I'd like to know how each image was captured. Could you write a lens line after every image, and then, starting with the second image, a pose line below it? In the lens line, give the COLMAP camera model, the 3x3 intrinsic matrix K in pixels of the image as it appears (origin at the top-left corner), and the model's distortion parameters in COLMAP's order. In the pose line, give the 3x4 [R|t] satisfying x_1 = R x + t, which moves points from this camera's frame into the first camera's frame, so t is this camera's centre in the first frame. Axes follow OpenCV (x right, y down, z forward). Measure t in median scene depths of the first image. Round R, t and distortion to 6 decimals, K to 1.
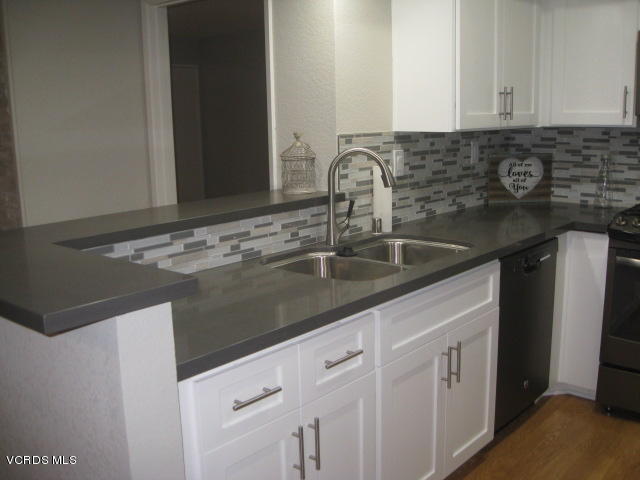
lens RADIAL K [[705.8, 0, 314.9], [0, 705.8, 242.7], [0, 0, 1]] dist [-0.099567, 0.000000]
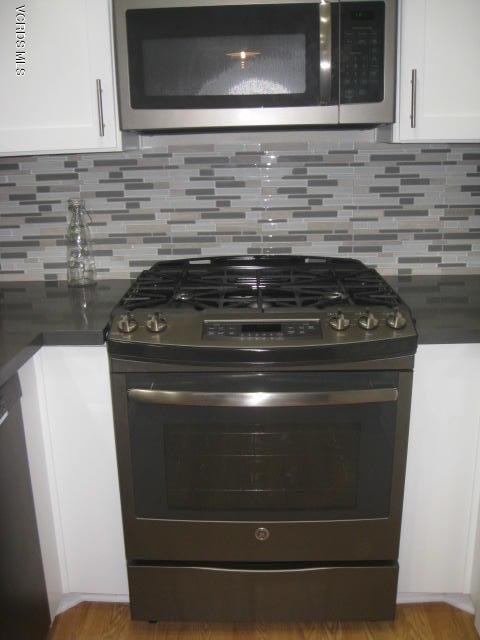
lens RADIAL K [[656.1, 0, 239.4], [0, 656.1, 326.5], [0, 0, 1]] dist [-0.100115, 0.000000]
pose [[0.784672, -0.175254, 0.594622, 0.170179], [0.122987, 0.984150, 0.127764, -0.070974], [-0.607588, -0.027122, 0.793789, 0.446211]]
